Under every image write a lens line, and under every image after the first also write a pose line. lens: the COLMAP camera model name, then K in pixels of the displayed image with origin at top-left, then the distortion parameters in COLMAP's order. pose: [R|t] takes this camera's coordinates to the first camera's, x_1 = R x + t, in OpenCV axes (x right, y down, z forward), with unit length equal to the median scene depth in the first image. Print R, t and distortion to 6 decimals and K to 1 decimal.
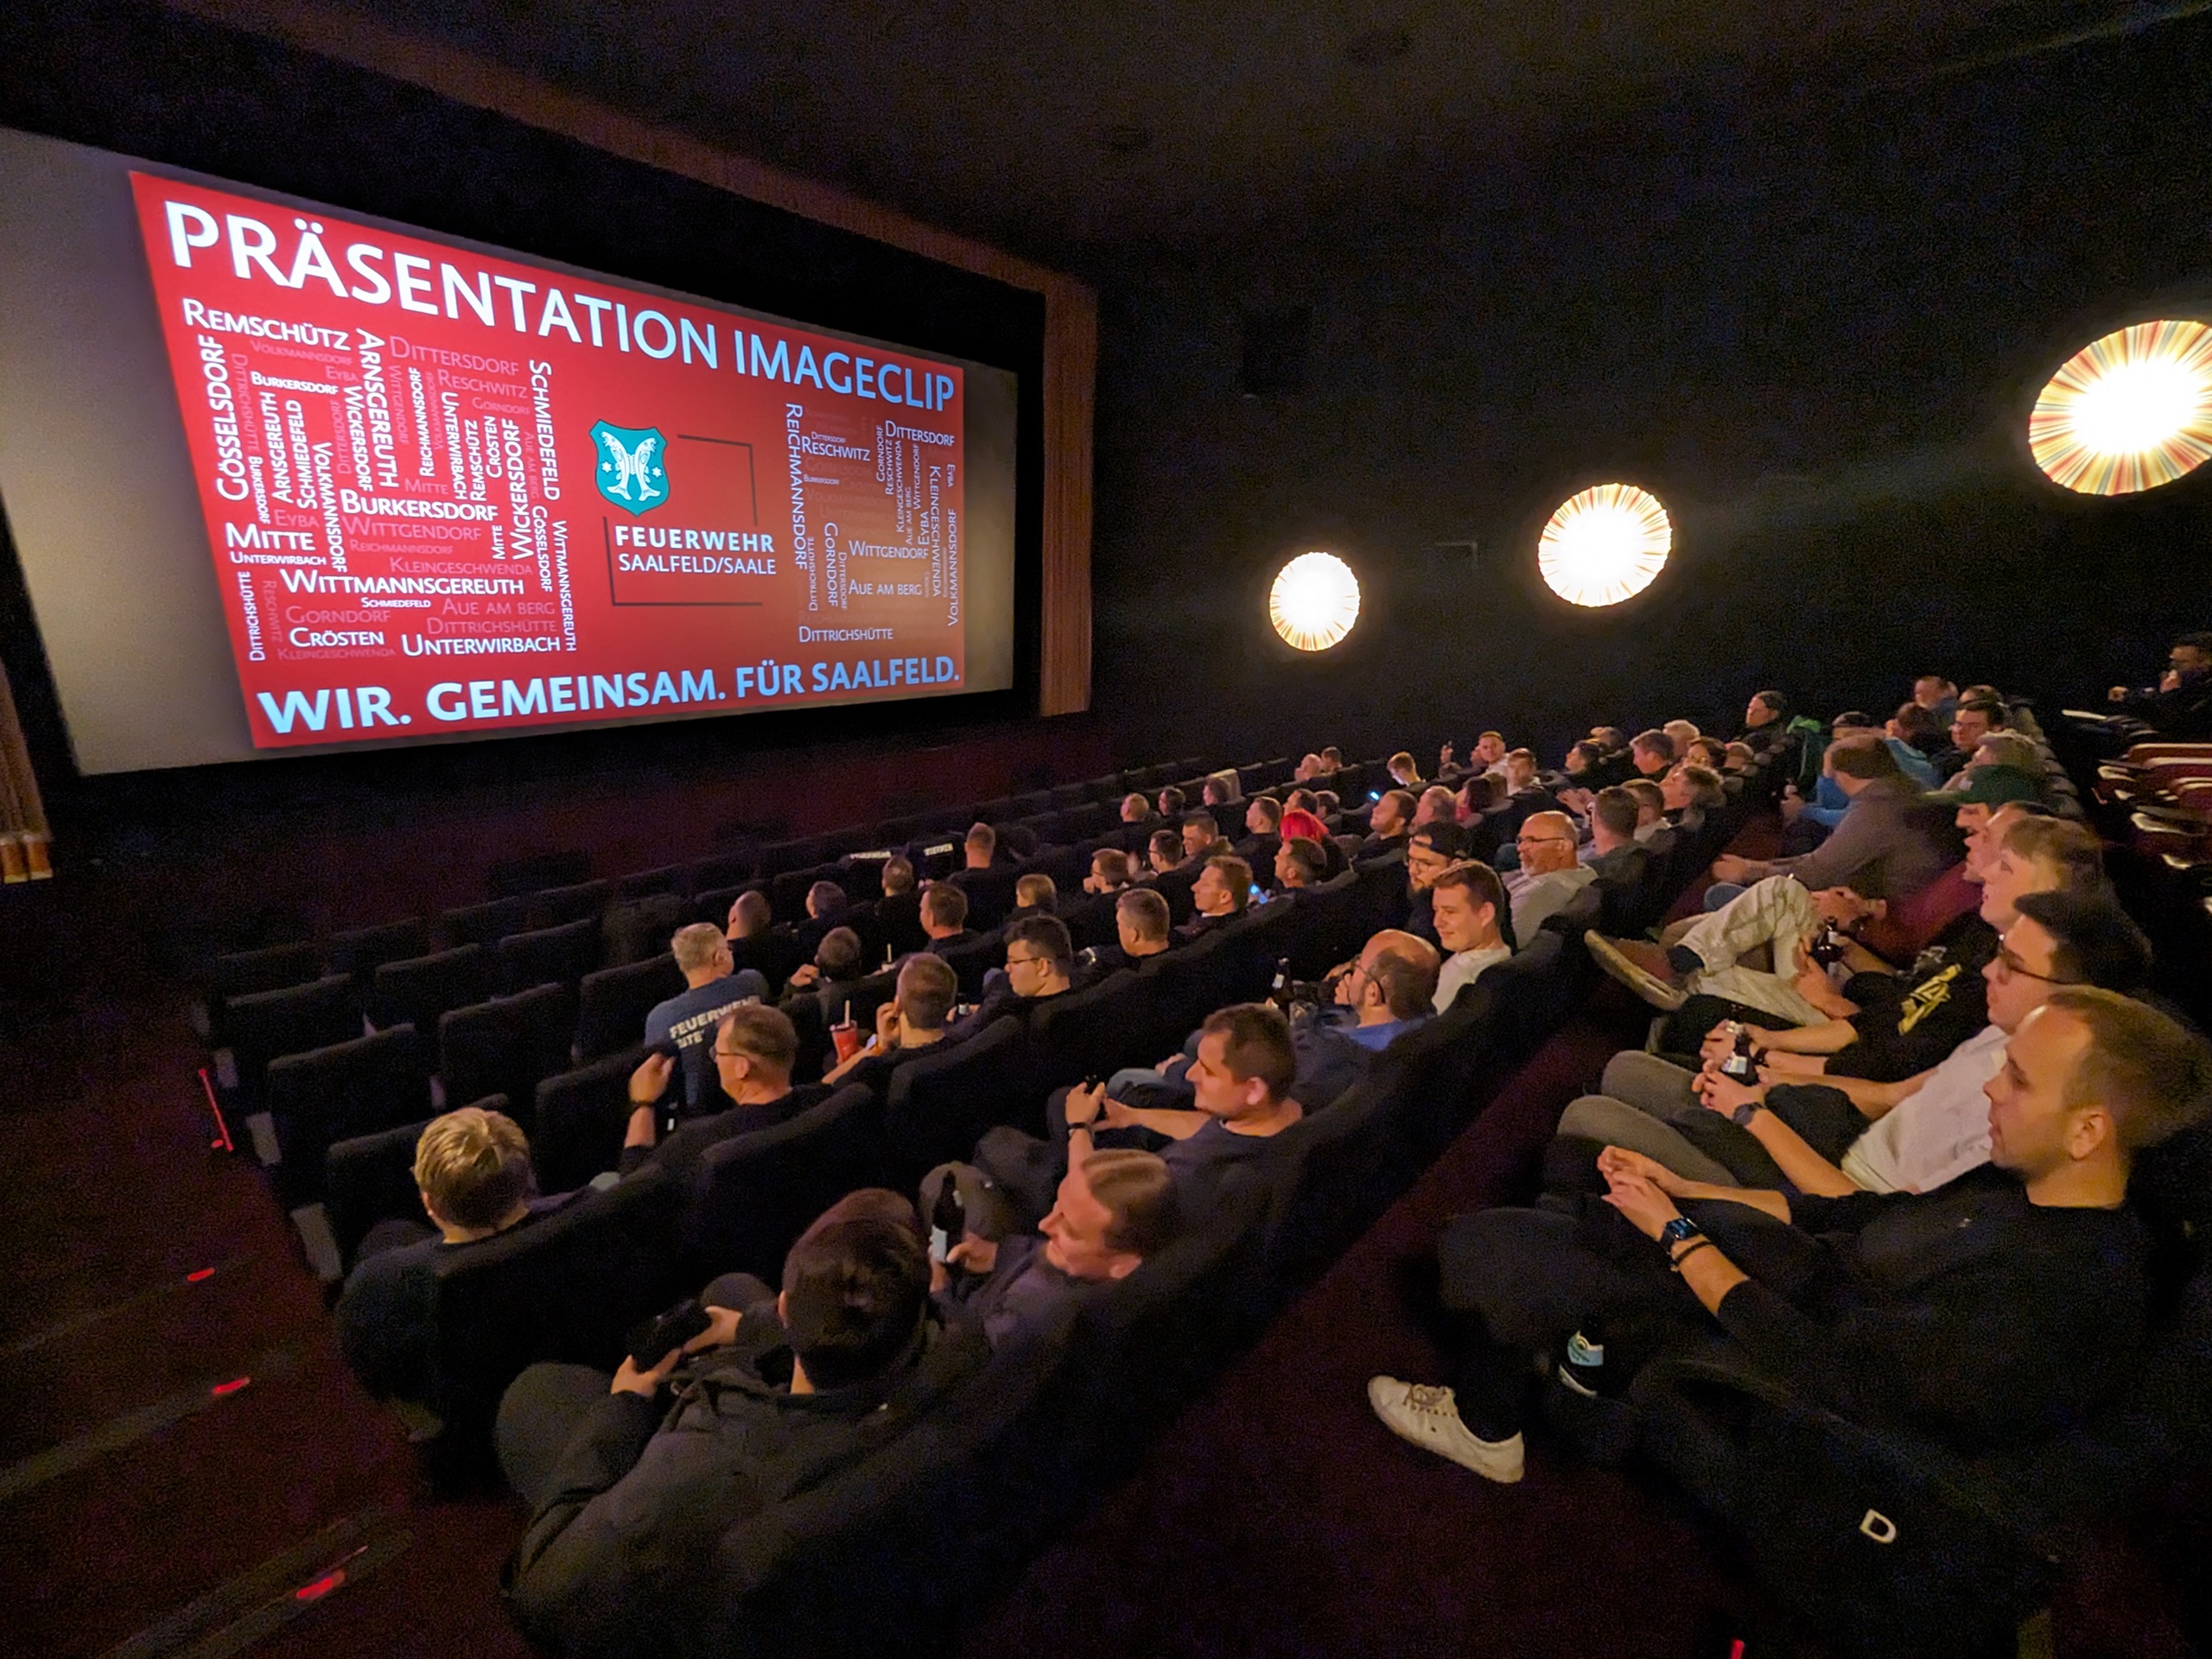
lens RADIAL K [[880.2, 0, 1106.0], [0, 880.2, 829.5], [0, 0, 1]] dist [-0.000606, 0.004052]
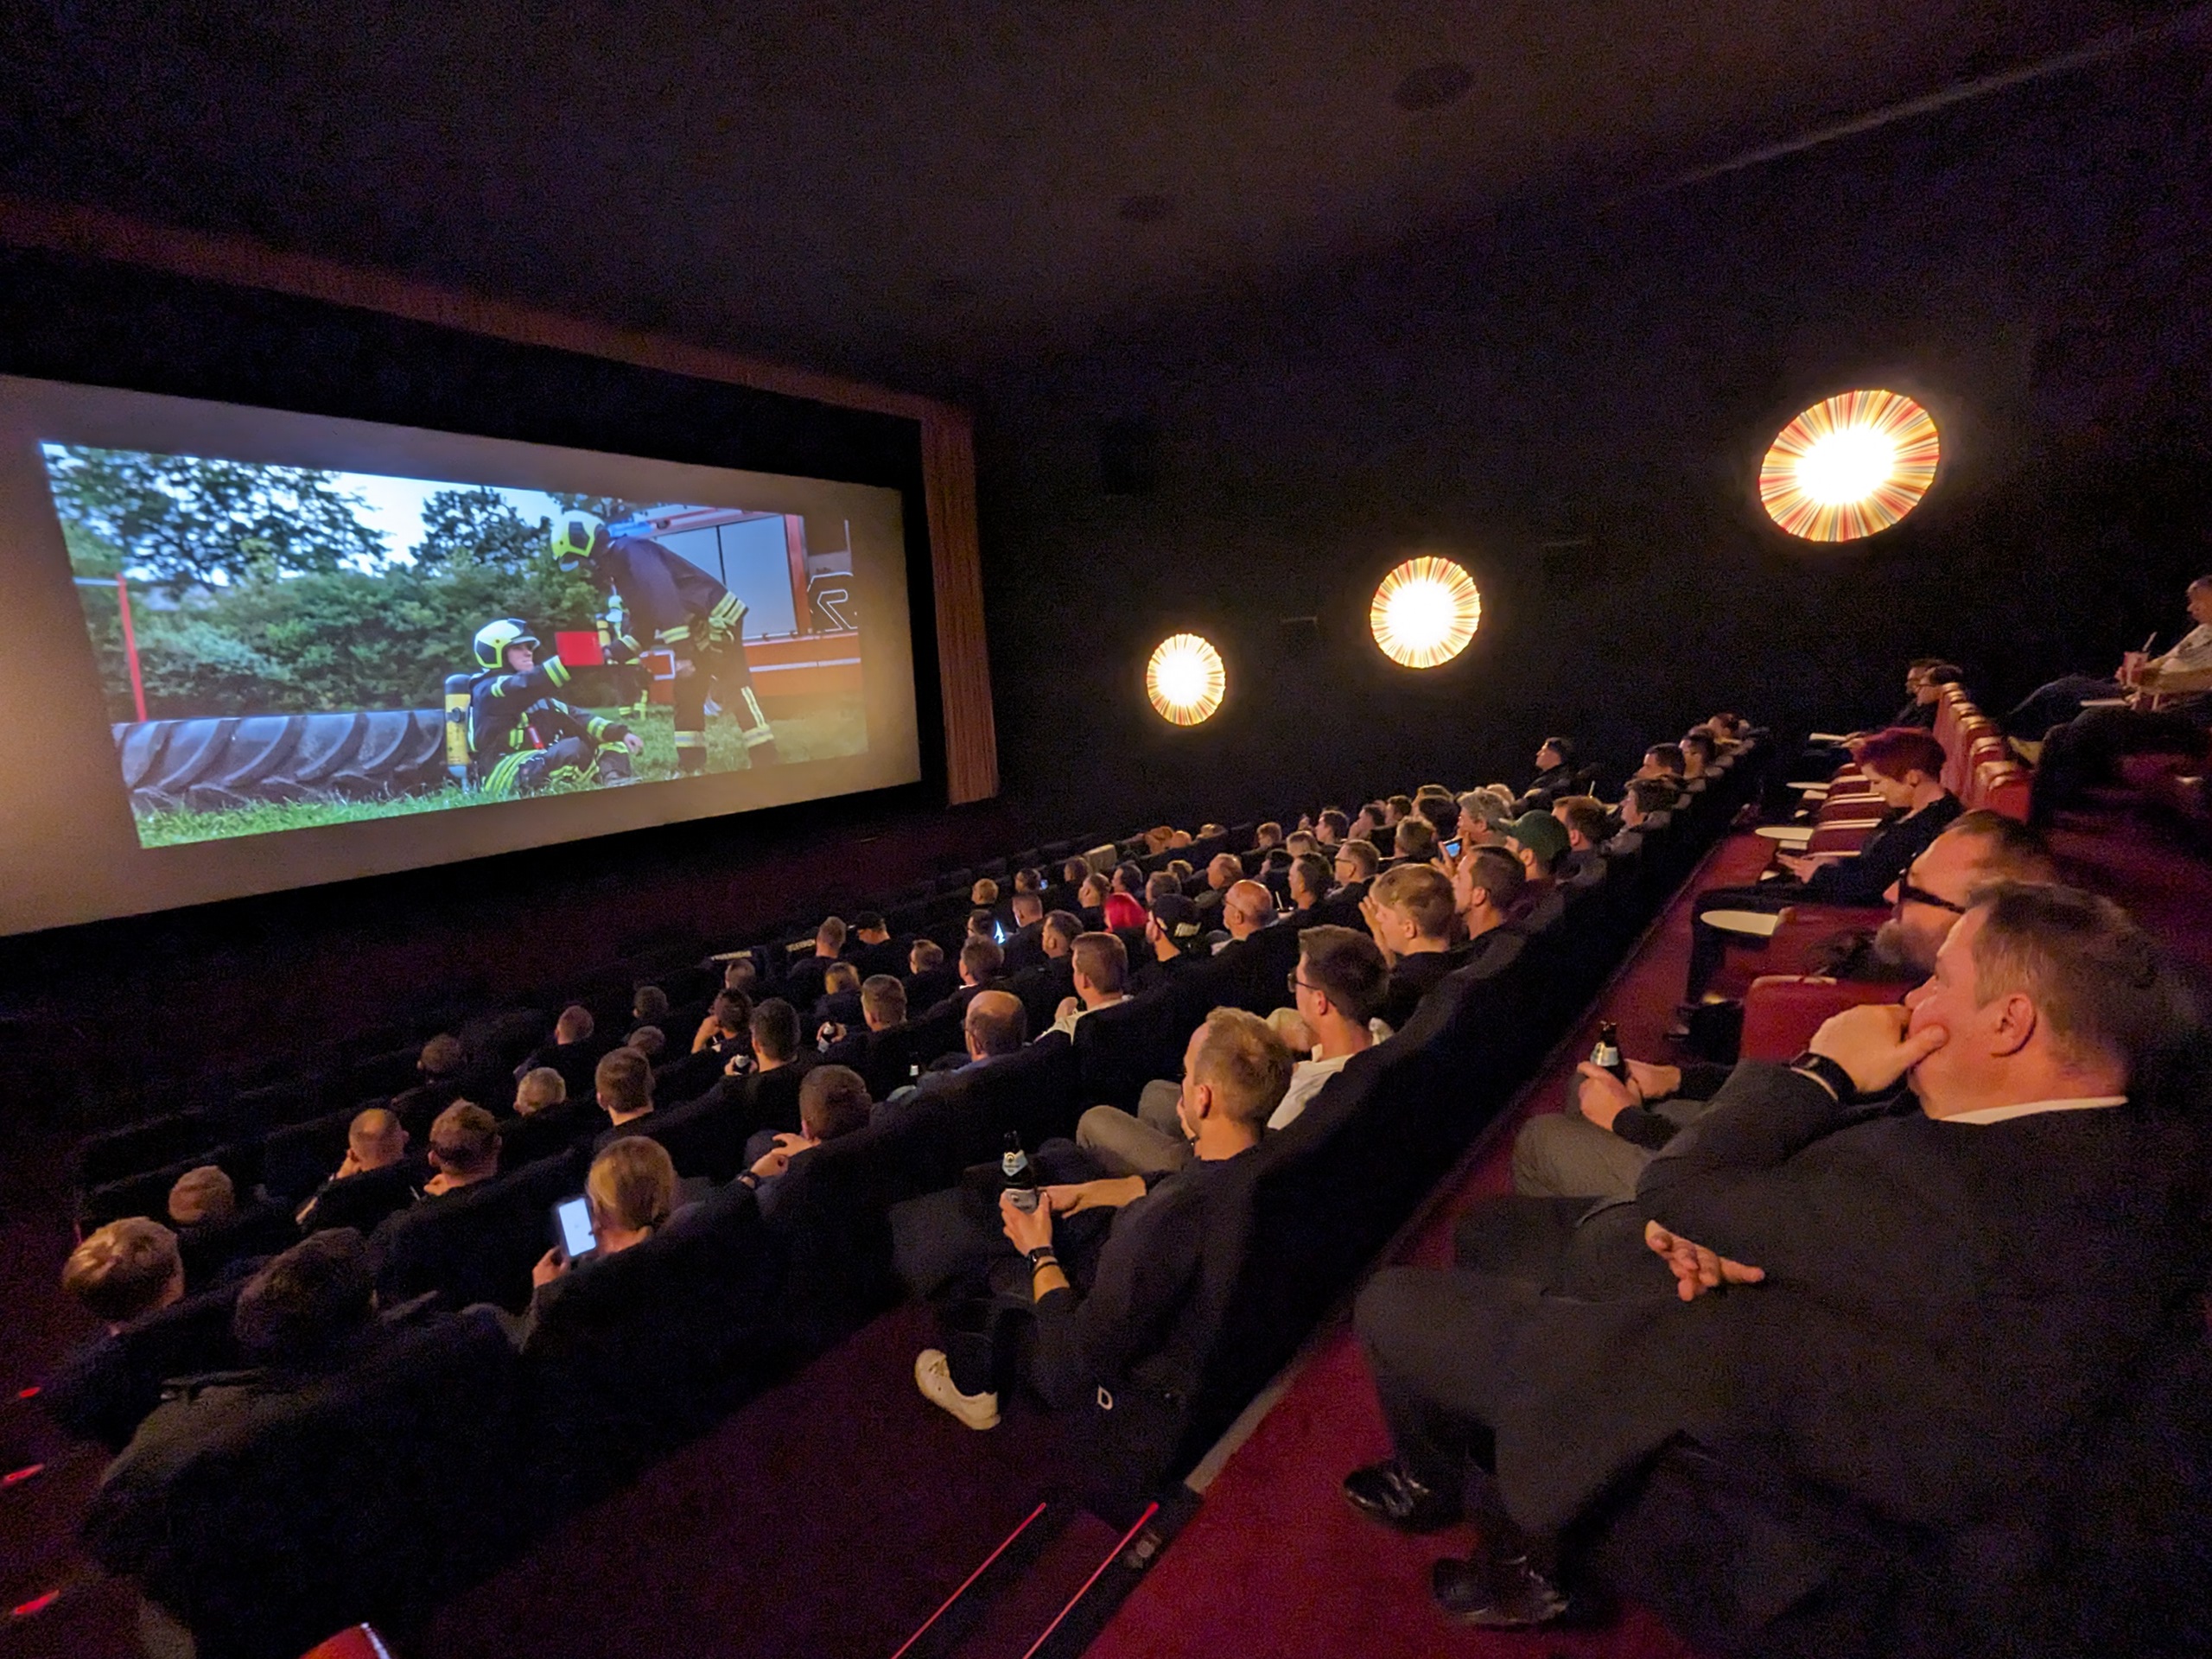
lens RADIAL K [[897.5, 0, 1106.0], [0, 897.5, 829.5], [0, 0, 1]] dist [-0.000363, 0.000144]
pose [[0.996881, -0.077907, 0.012598, 0.168169], [0.078693, 0.993342, -0.084143, 0.004322], [-0.005959, 0.084872, 0.996374, -0.085021]]
